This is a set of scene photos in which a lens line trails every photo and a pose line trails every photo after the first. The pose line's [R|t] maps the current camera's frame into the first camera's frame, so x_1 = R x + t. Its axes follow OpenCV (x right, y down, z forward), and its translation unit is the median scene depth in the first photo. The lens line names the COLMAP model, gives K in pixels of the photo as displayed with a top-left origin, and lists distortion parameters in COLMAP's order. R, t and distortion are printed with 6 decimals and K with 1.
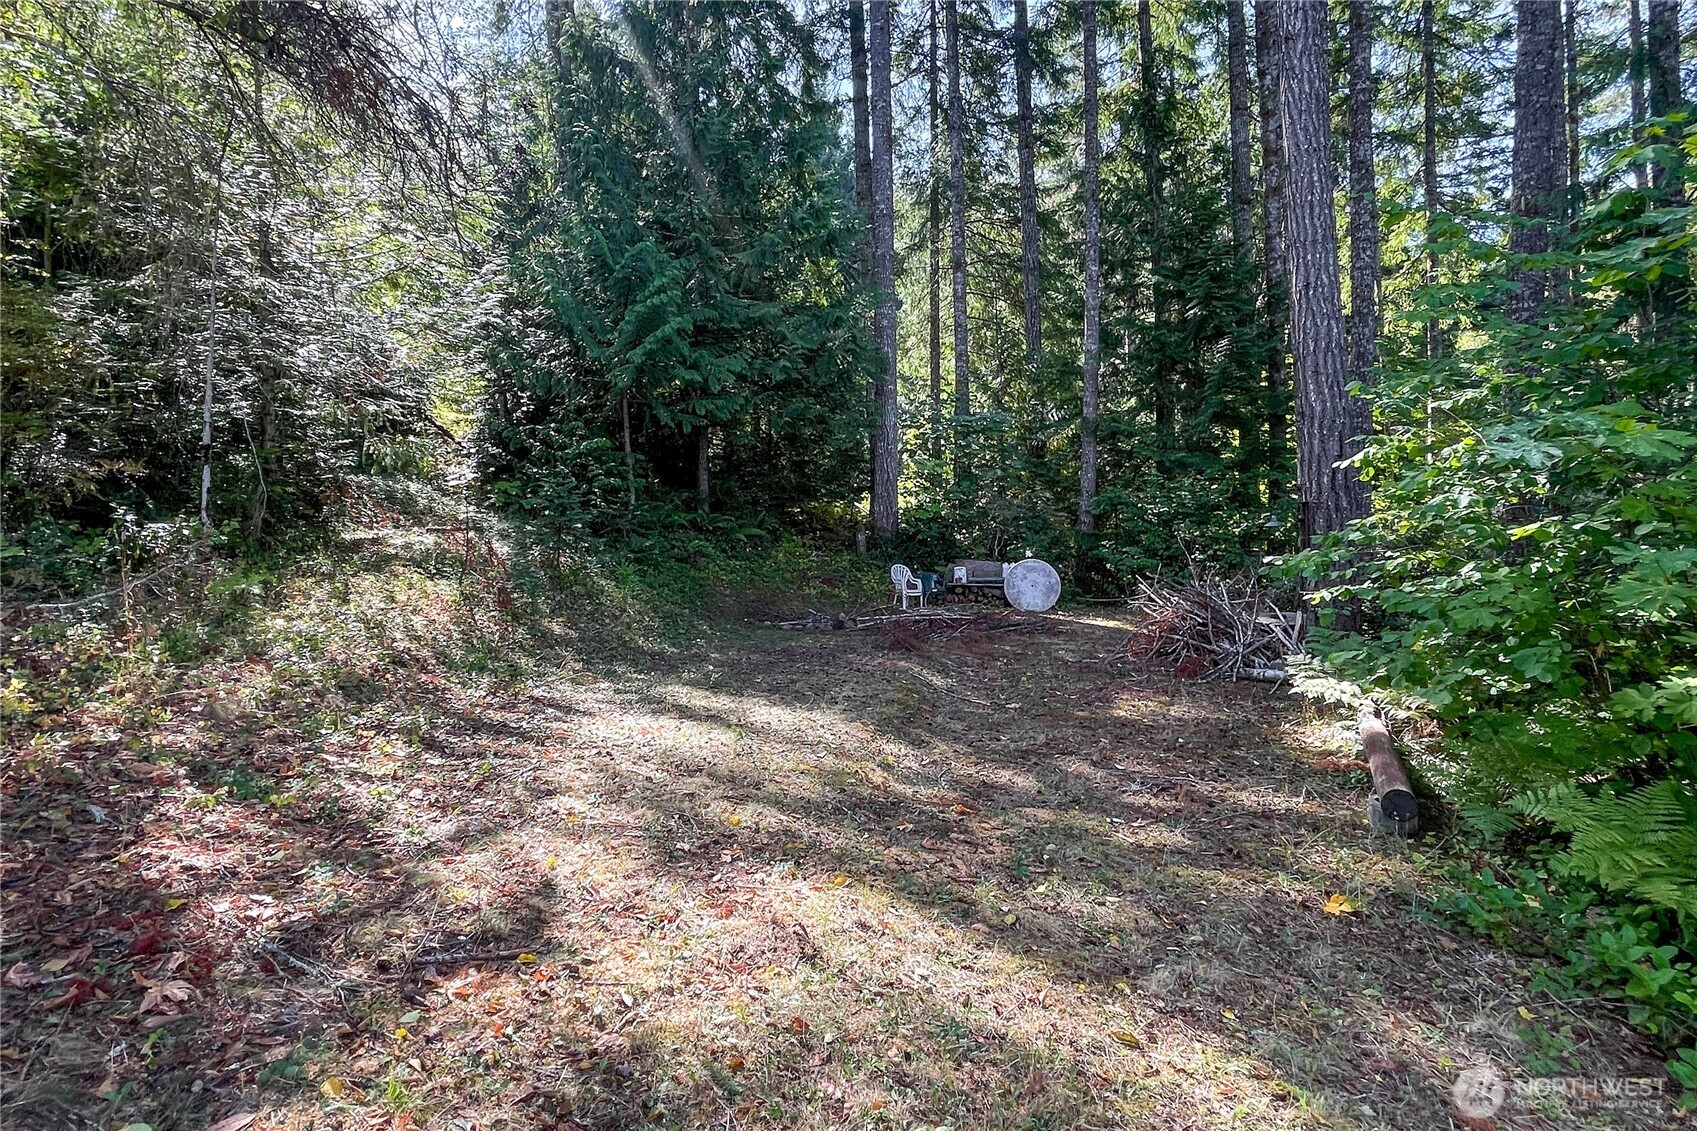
lens RADIAL K [[968.7, 0, 846.7], [0, 968.7, 544.8], [0, 0, 1]] dist [-0.001276, -0.000113]
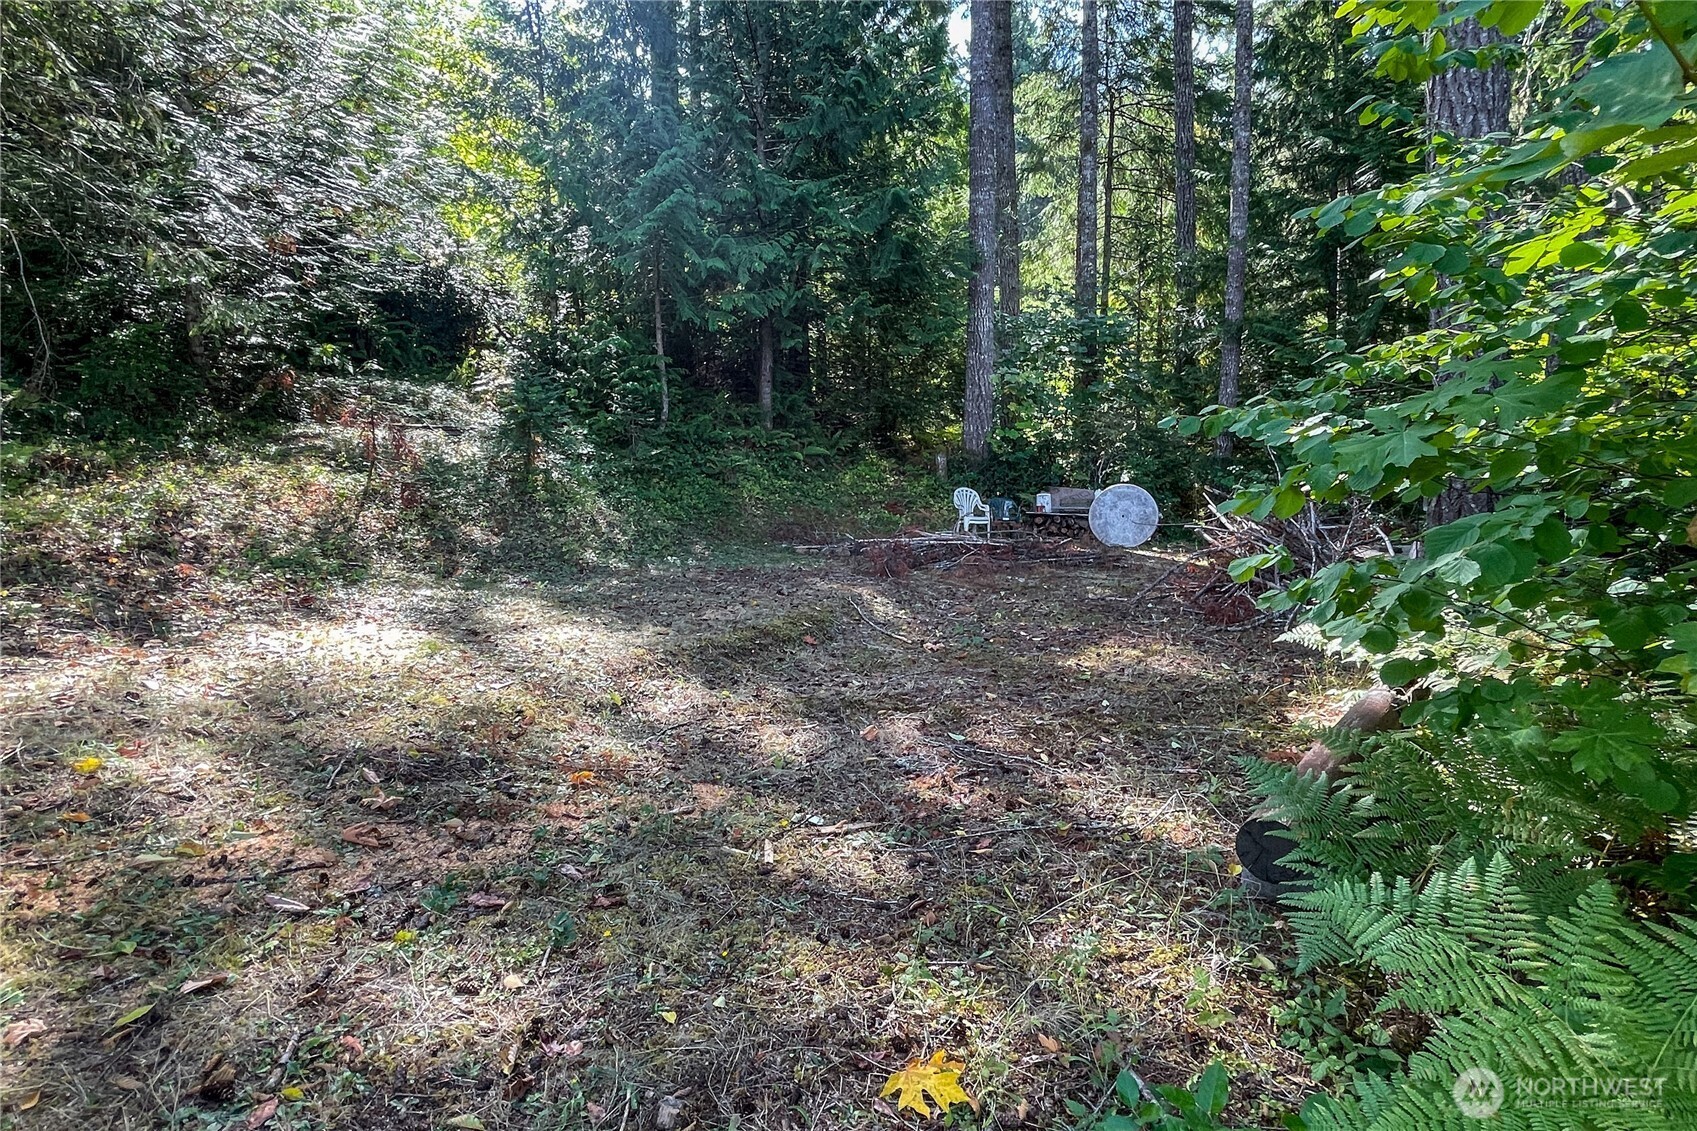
lens RADIAL K [[968.7, 0, 846.7], [0, 968.7, 544.8], [0, 0, 1]] dist [-0.001276, -0.000113]
pose [[0.975316, 0.032033, -0.218479, 0.141193], [-0.020775, 0.998345, 0.053630, 0.027130], [0.219836, -0.047767, 0.974367, 0.137060]]
